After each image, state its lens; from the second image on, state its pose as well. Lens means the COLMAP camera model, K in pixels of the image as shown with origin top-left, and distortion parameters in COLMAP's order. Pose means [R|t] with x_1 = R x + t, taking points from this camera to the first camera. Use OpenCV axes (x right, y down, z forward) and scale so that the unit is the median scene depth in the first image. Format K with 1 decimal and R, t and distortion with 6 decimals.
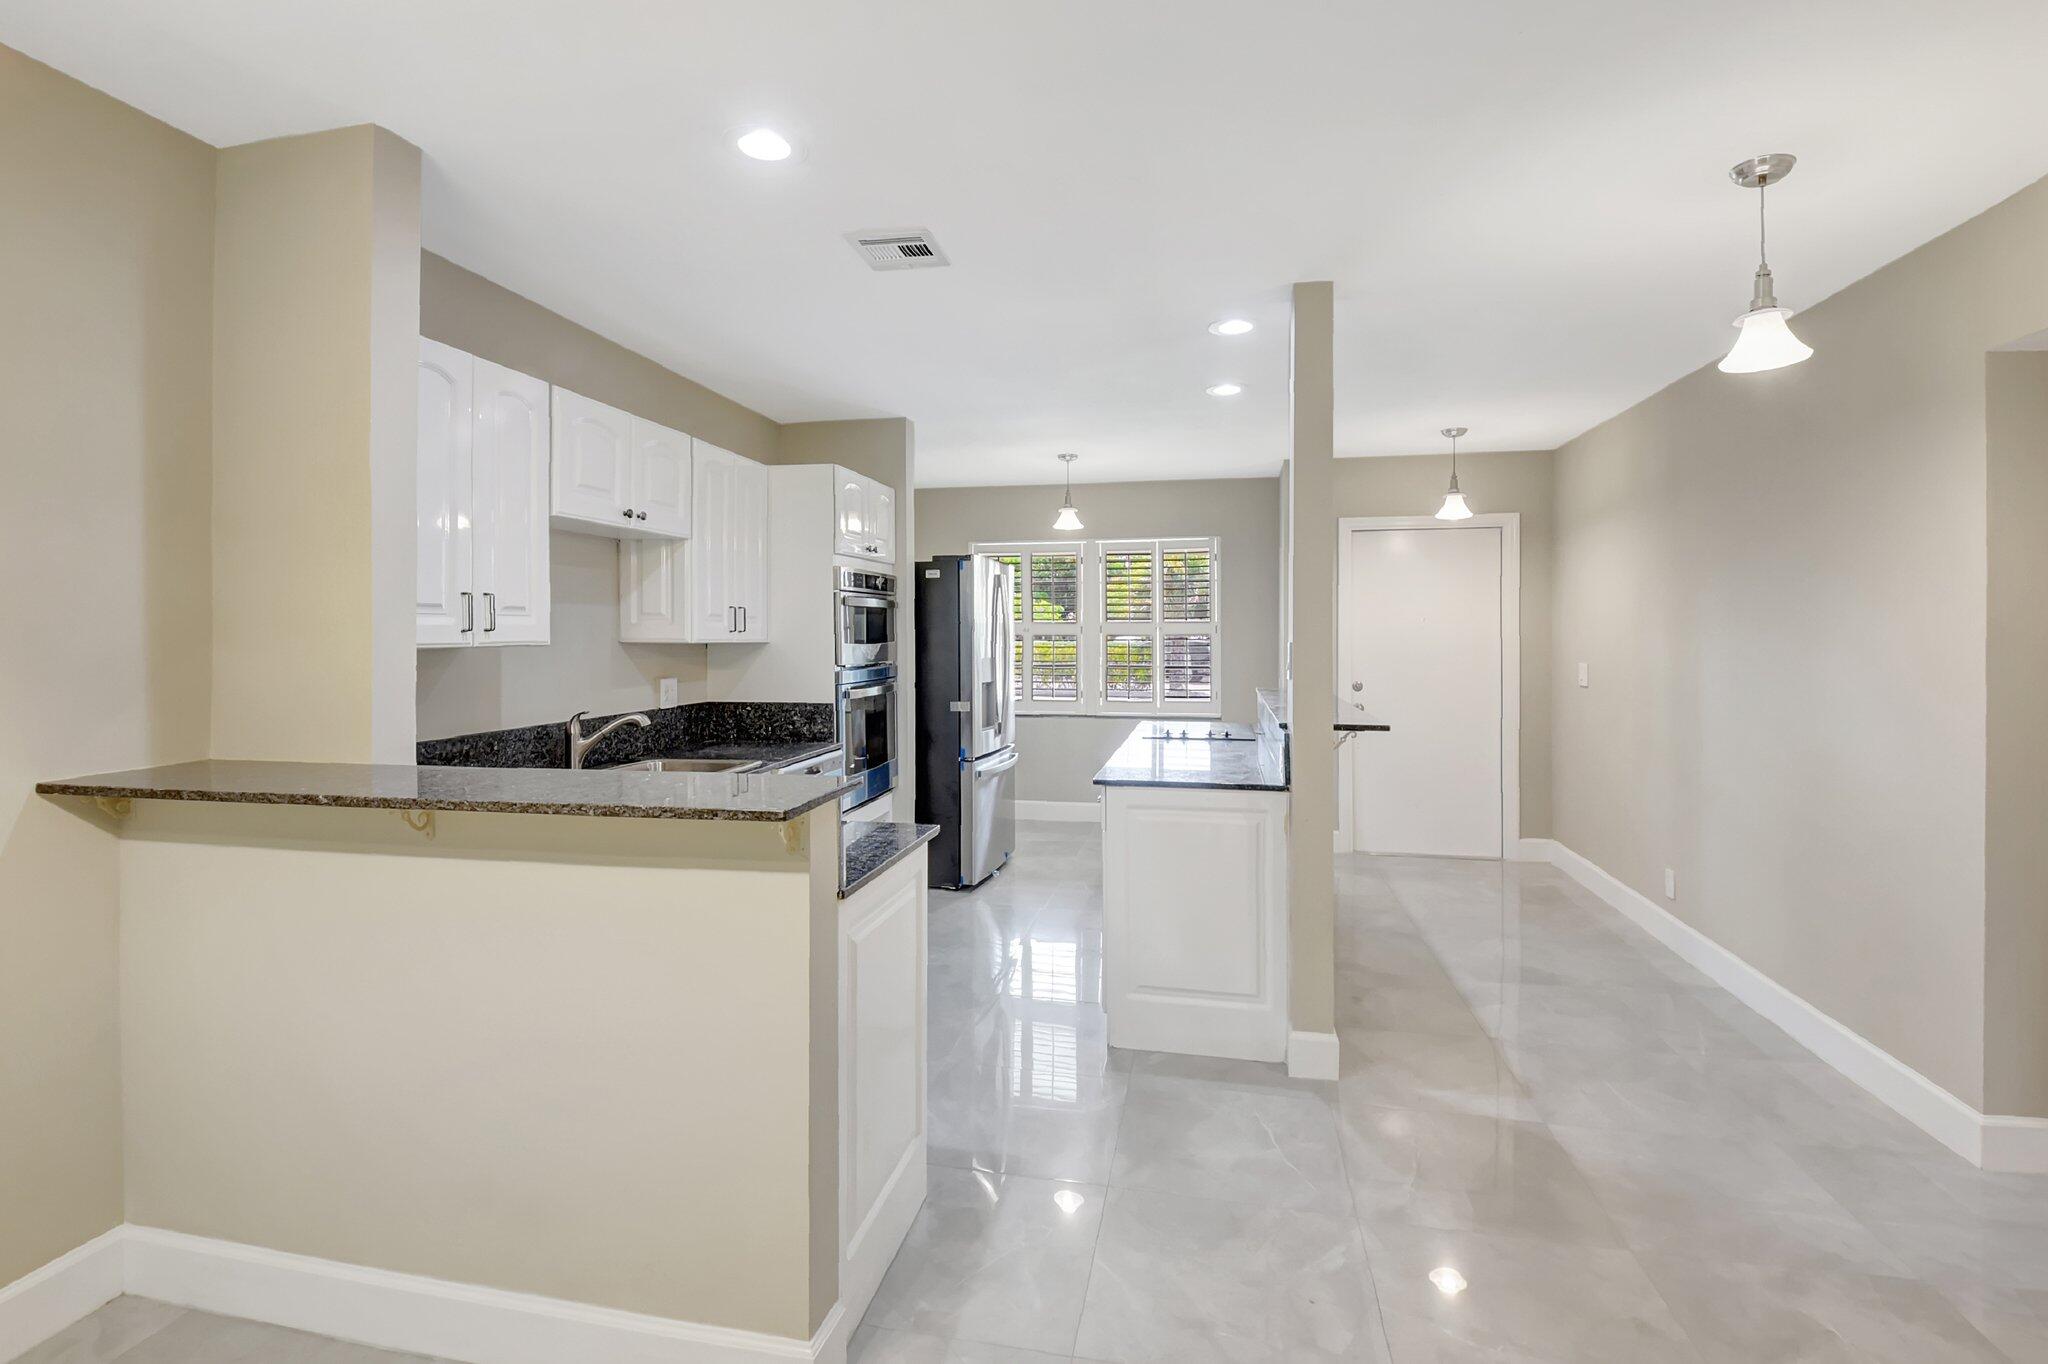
lens RADIAL K [[936.5, 0, 1036.4], [0, 936.5, 637.1], [0, 0, 1]] dist [-0.002663, -0.000857]
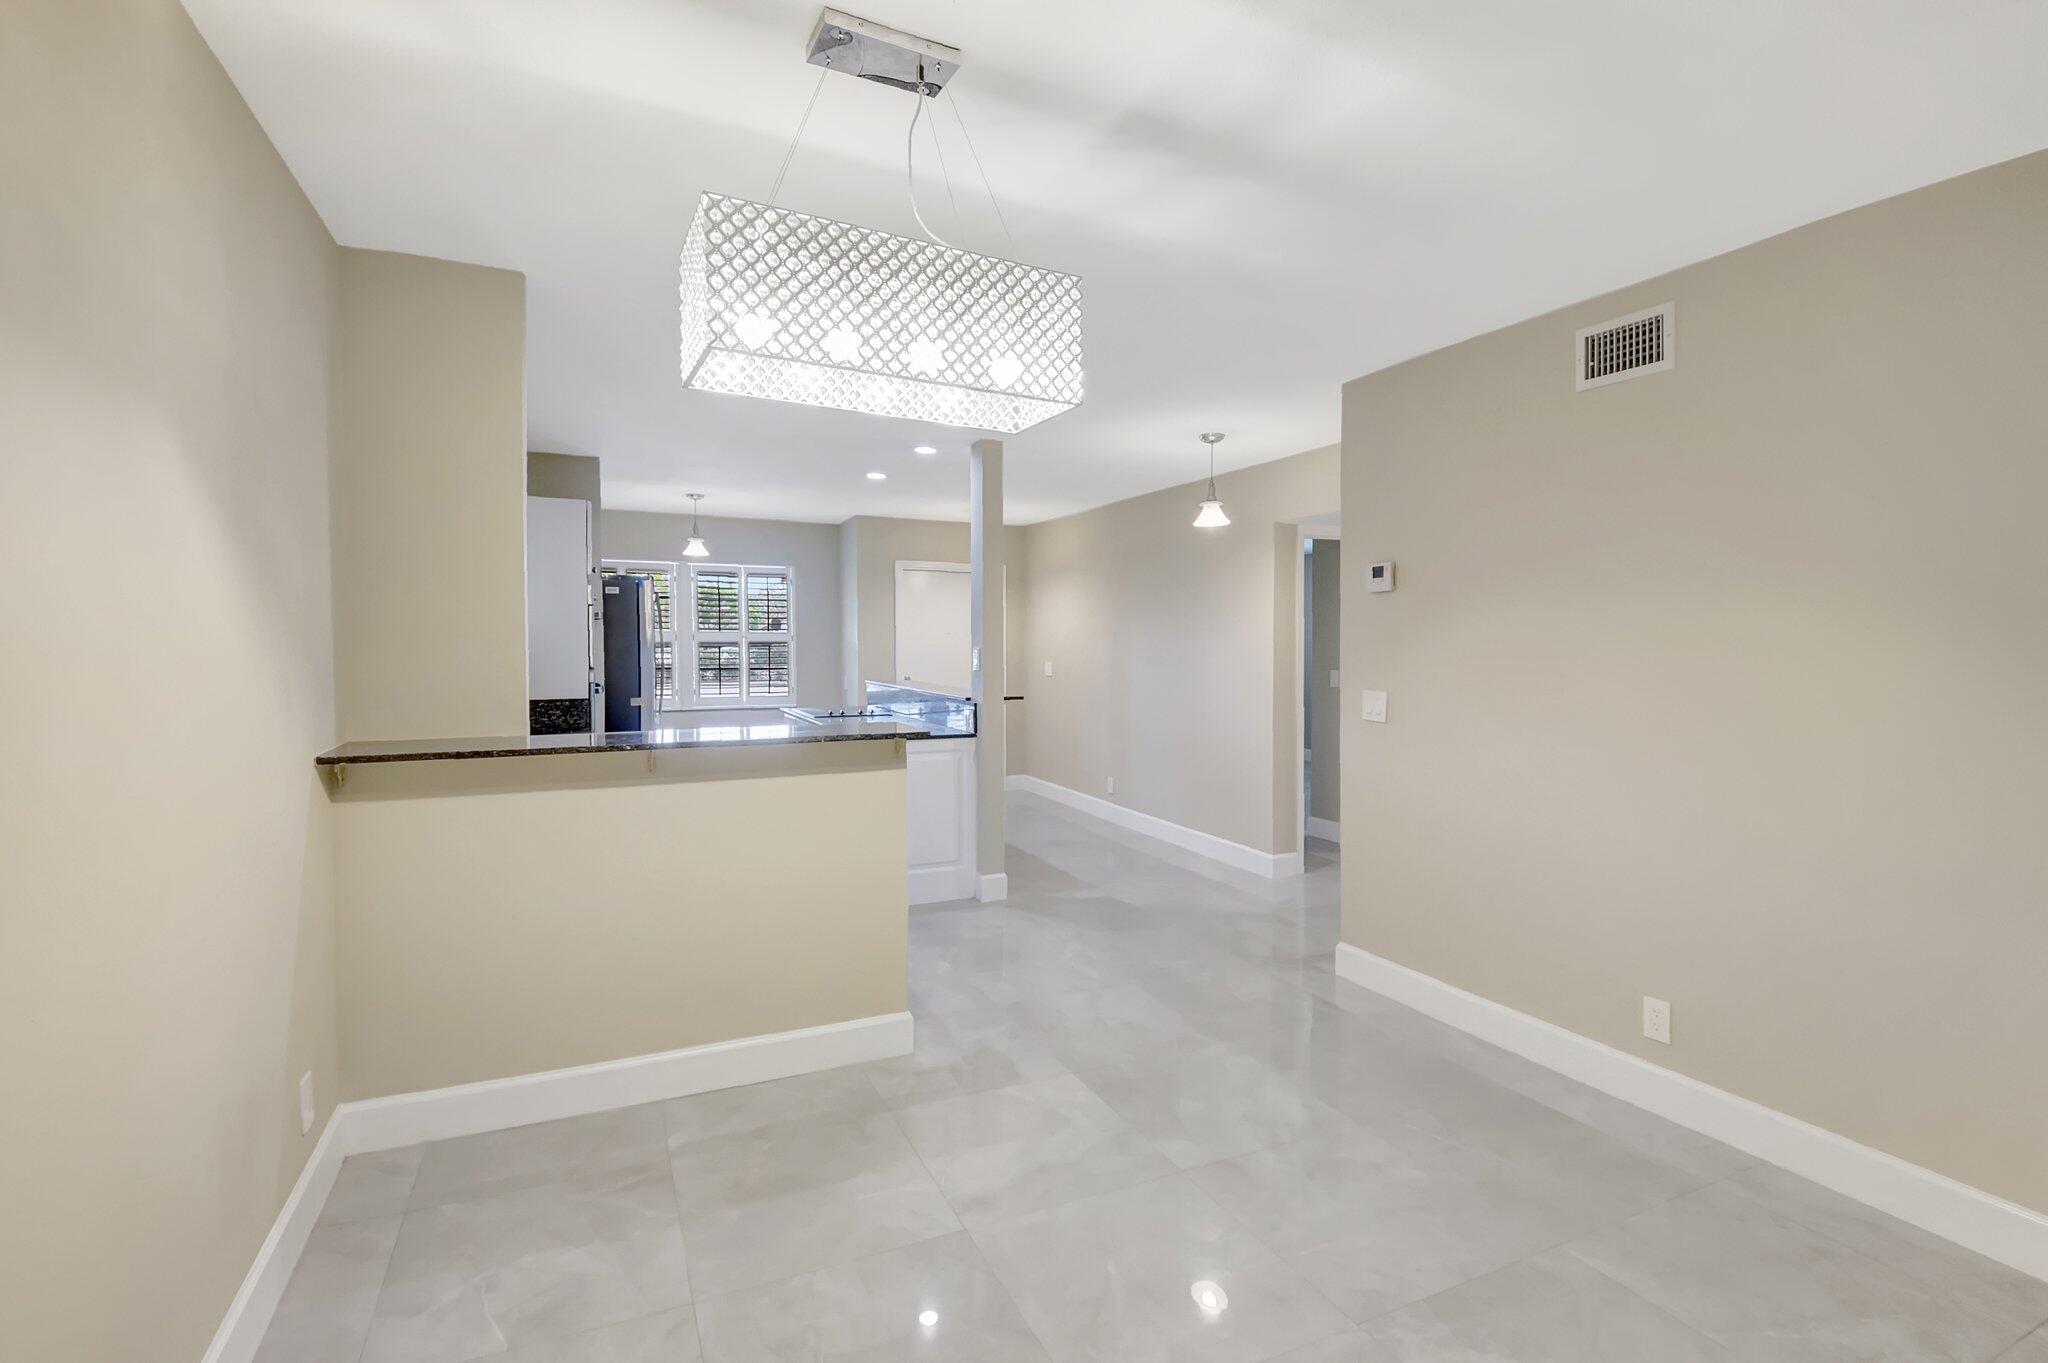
lens RADIAL K [[875.6, 0, 988.5], [0, 875.6, 670.8], [0, 0, 1]] dist [-0.000451, -0.000115]
pose [[0.822906, -0.012855, 0.568033, -0.568002], [-0.004328, 0.999573, 0.028892, 0.000040], [-0.568162, -0.026234, 0.822499, -0.287747]]
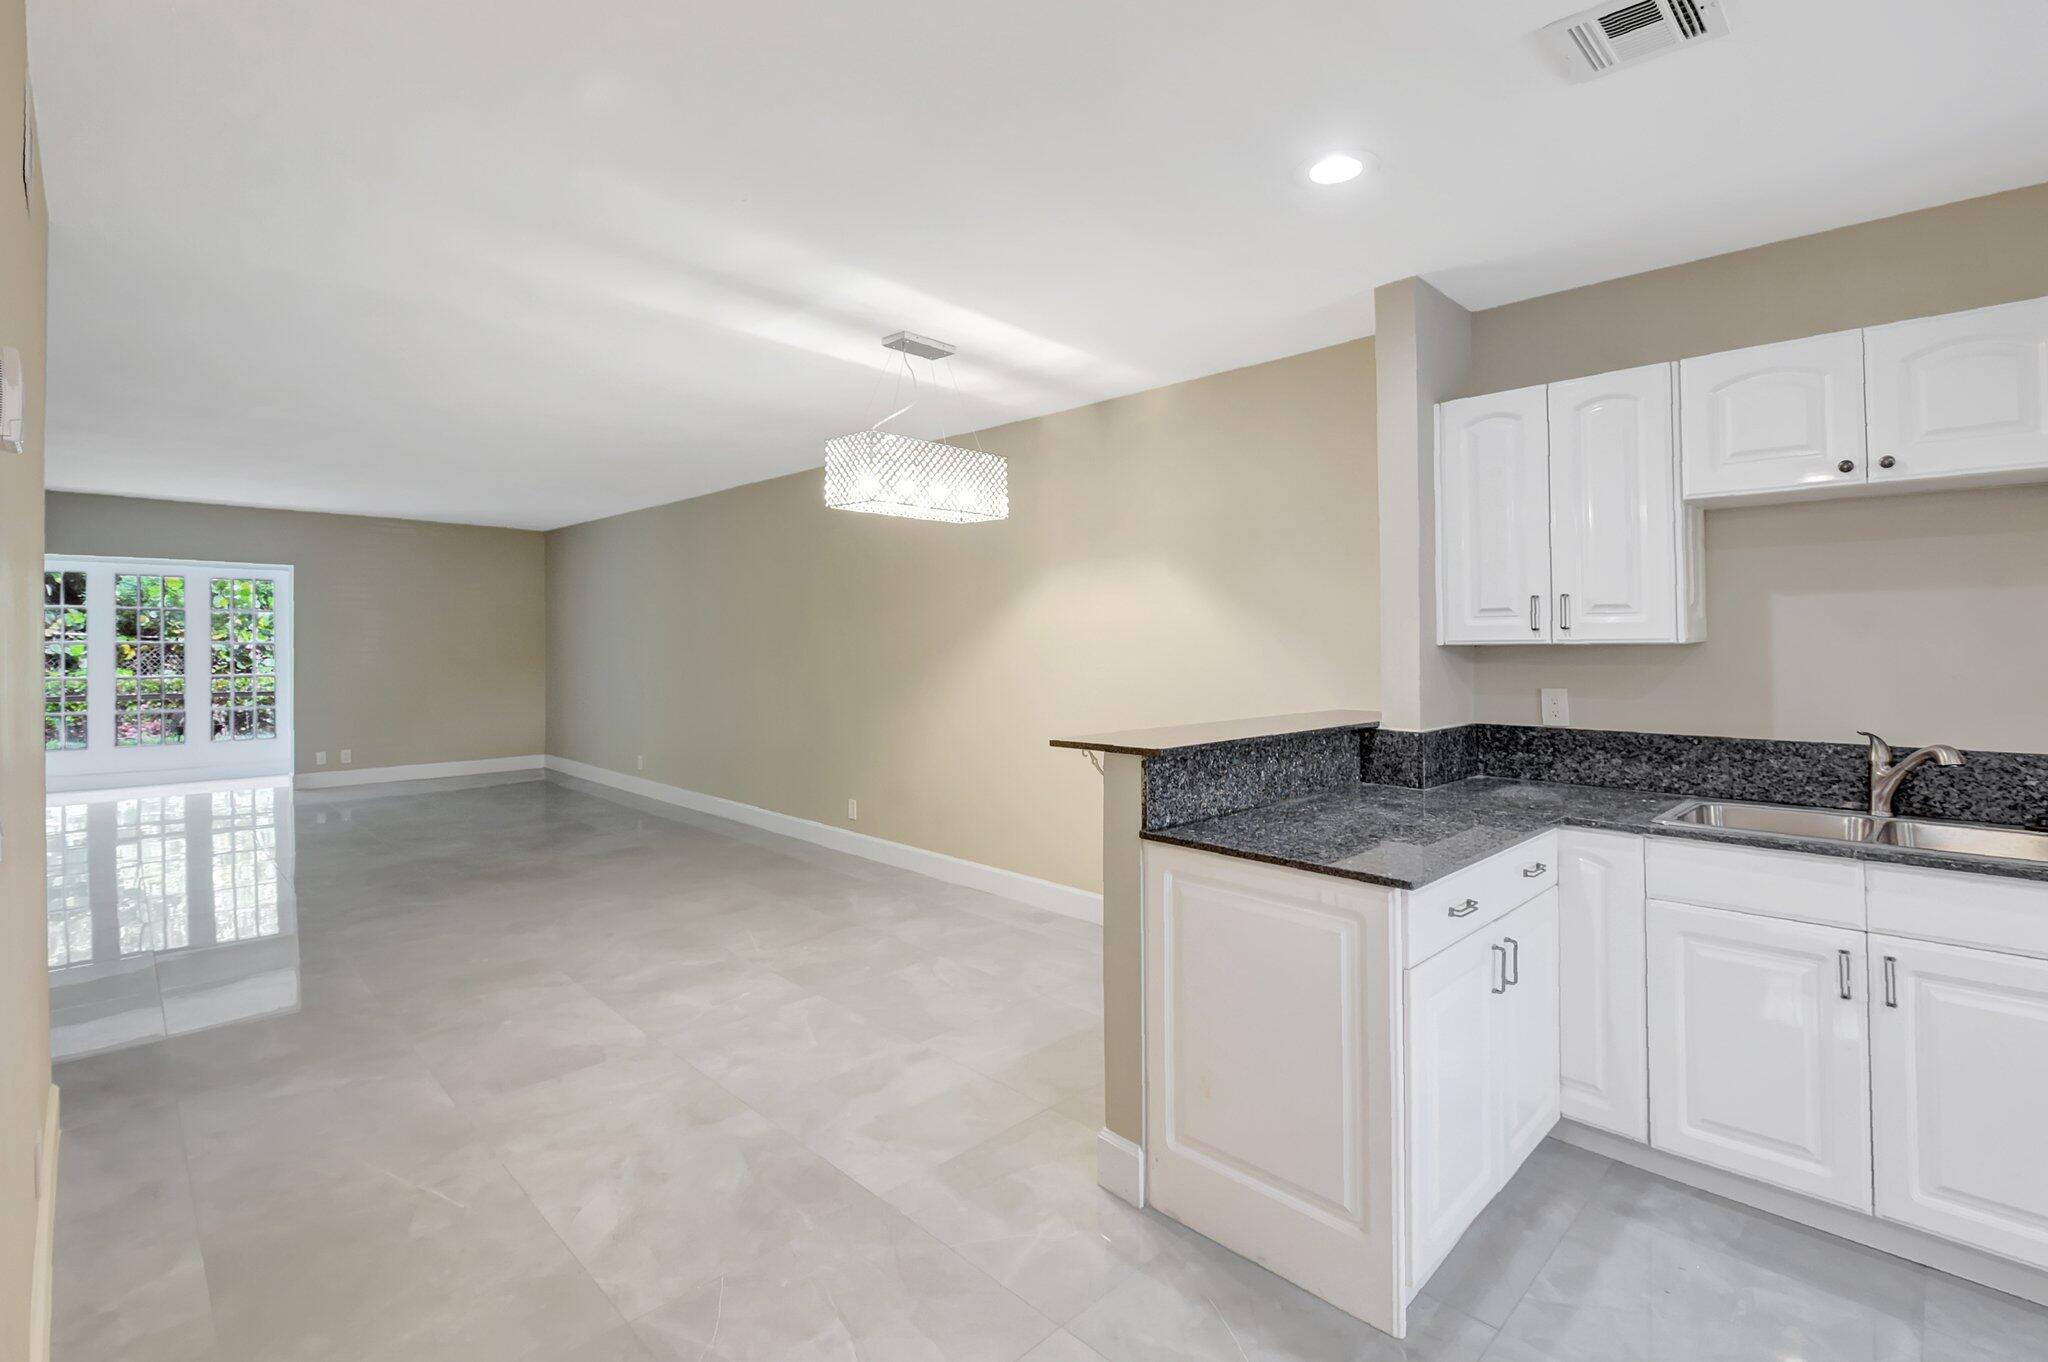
lens RADIAL K [[936.5, 0, 1036.4], [0, 936.5, 636.1], [0, 0, 1]] dist [-0.002663, -0.000857]
pose [[-0.535550, 0.001159, -0.844503, 0.515280], [0.002248, 0.999997, -0.000053, -0.000274], [0.844500, -0.001927, -0.535551, 0.845045]]
